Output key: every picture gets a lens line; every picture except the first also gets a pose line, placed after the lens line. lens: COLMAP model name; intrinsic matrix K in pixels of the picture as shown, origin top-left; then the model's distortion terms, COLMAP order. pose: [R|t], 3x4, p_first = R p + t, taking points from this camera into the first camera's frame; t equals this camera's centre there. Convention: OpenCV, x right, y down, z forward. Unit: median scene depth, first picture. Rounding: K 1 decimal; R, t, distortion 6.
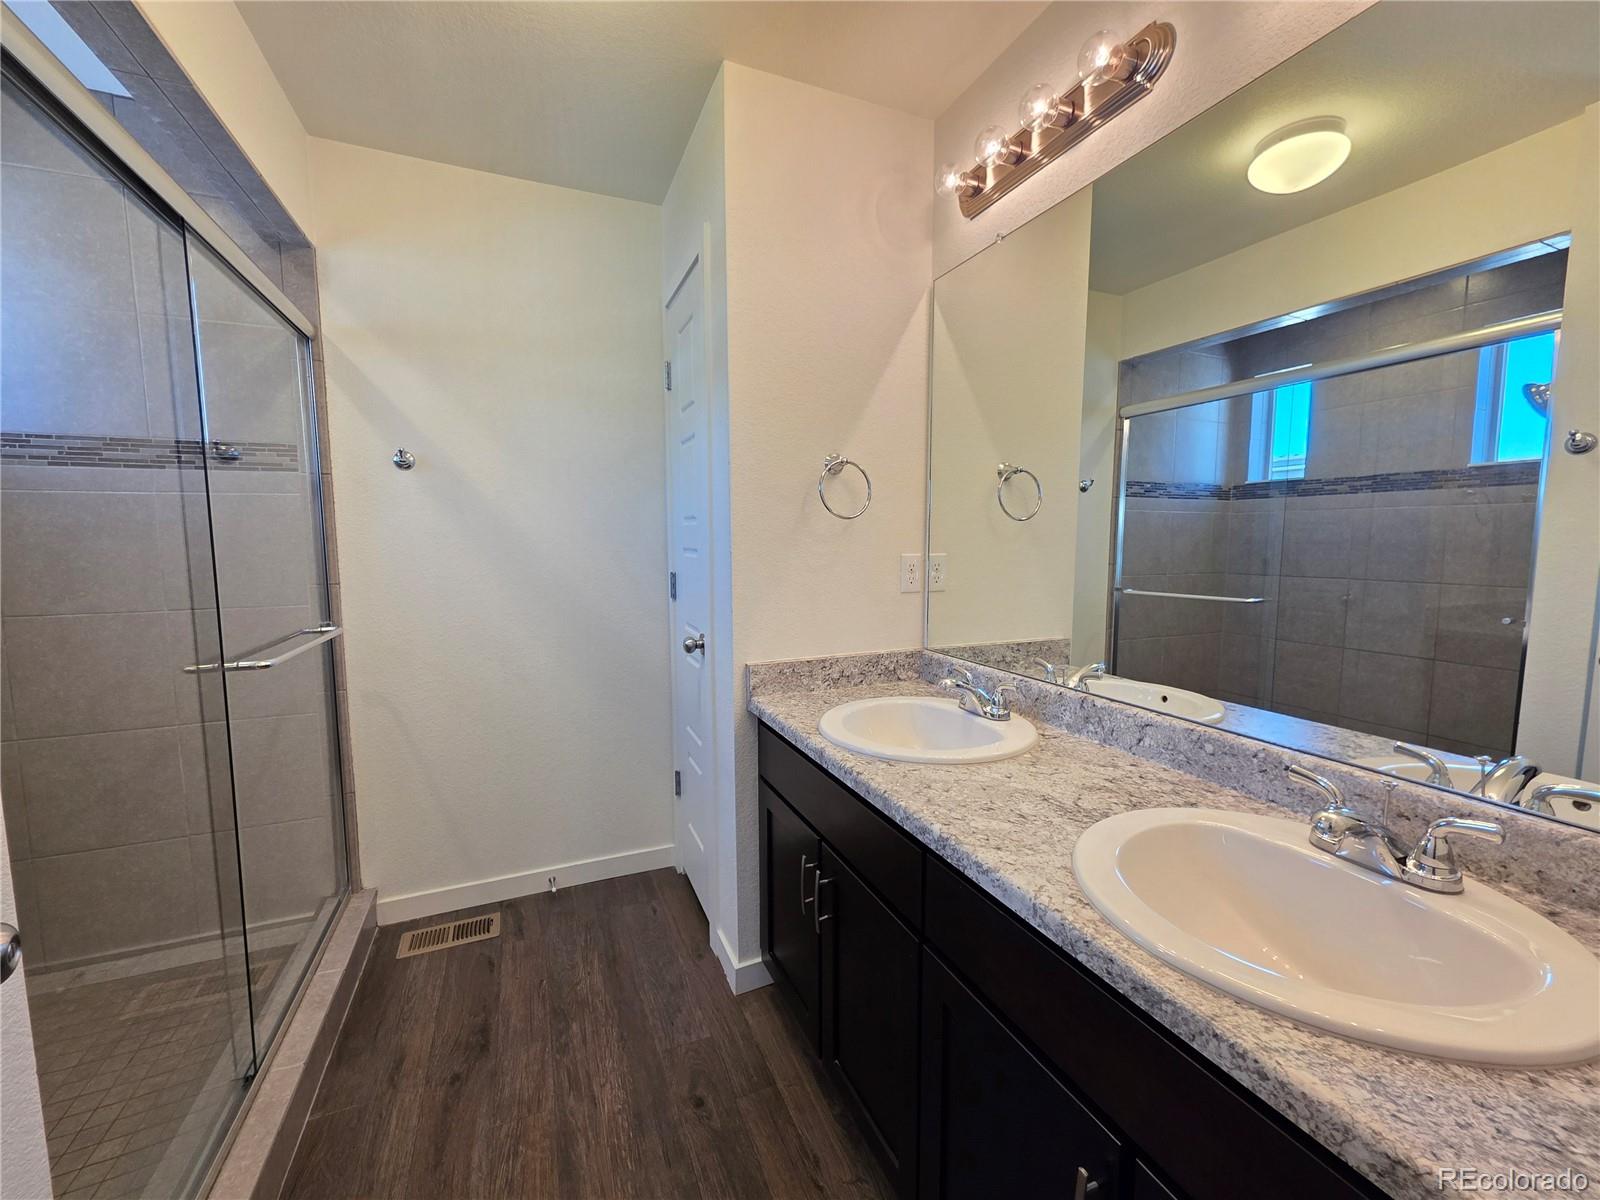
lens RADIAL K [[643.3, 0, 798.7], [0, 643.3, 599.0], [0, 0, 1]] dist [-0.001155, -0.000044]
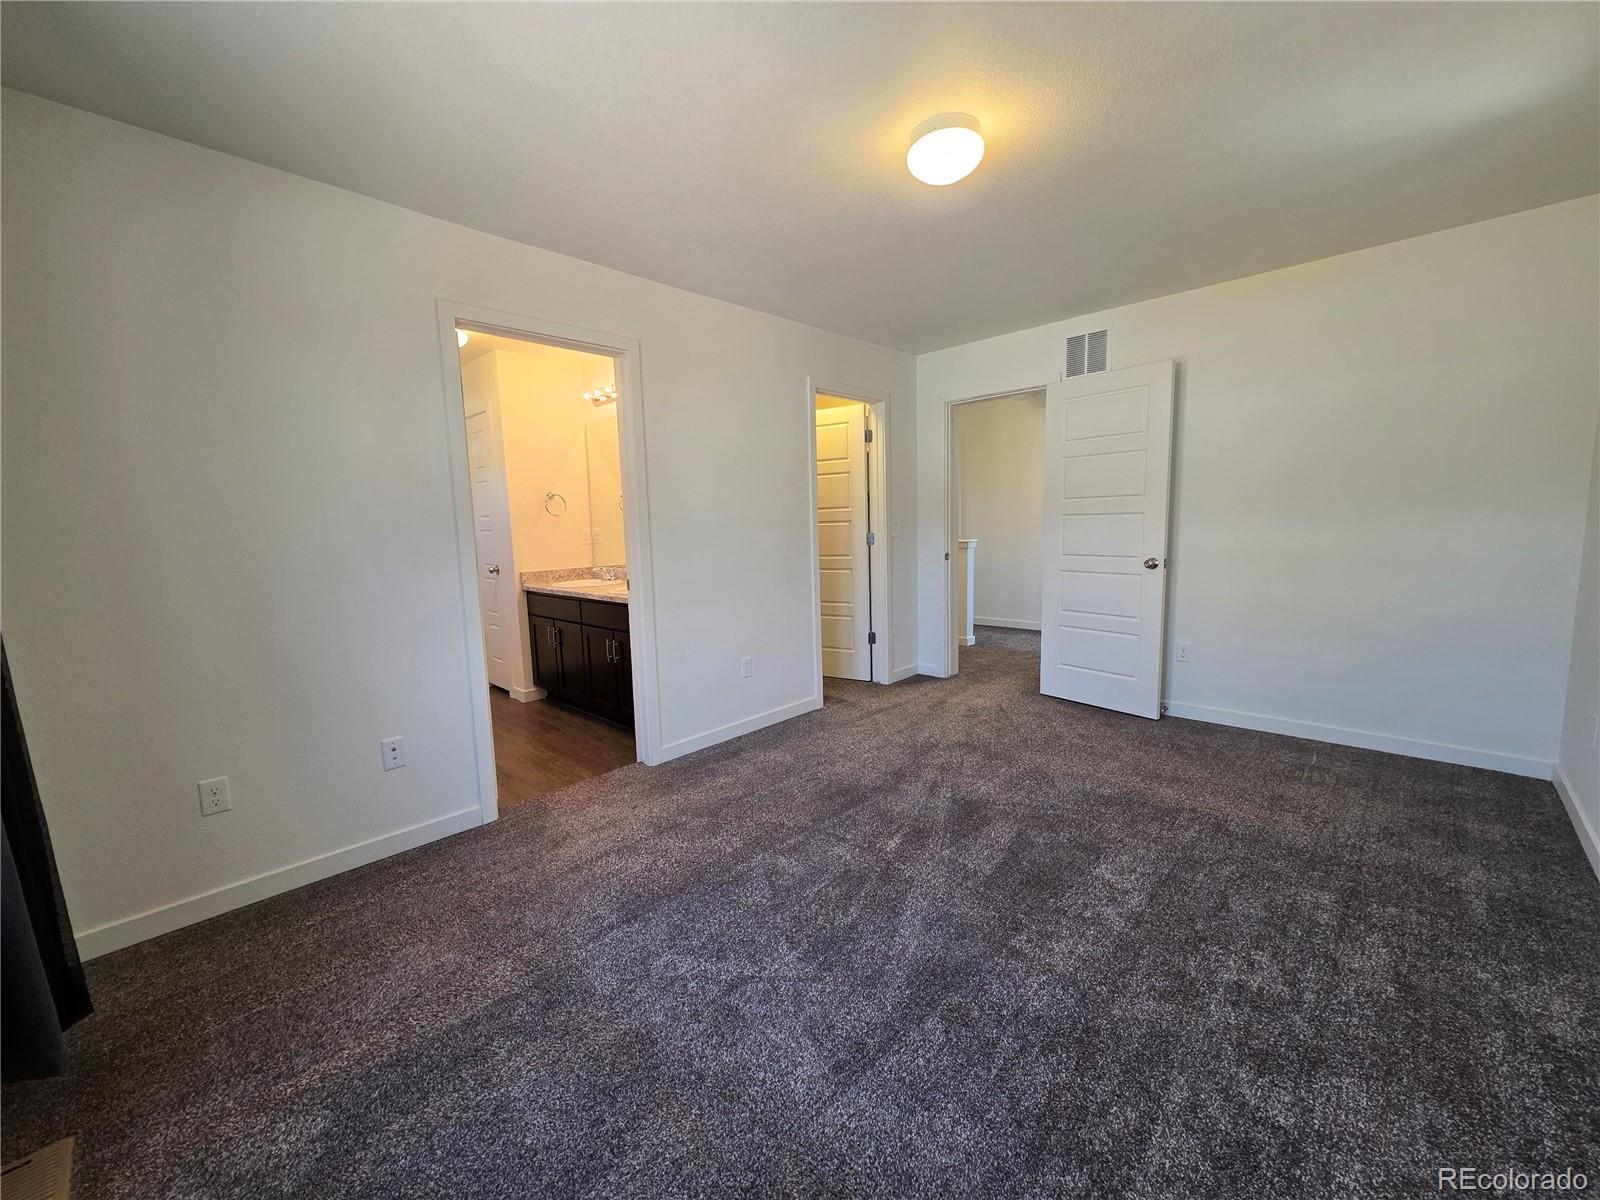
lens RADIAL K [[643.3, 0, 804.7], [0, 643.3, 600.4], [0, 0, 1]] dist [-0.001155, -0.000044]
pose [[0.924257, -0.065902, 0.376039, -0.001278], [0.059118, 0.997813, 0.029565, 0.212727], [-0.377165, -0.005095, 0.926132, -1.896278]]
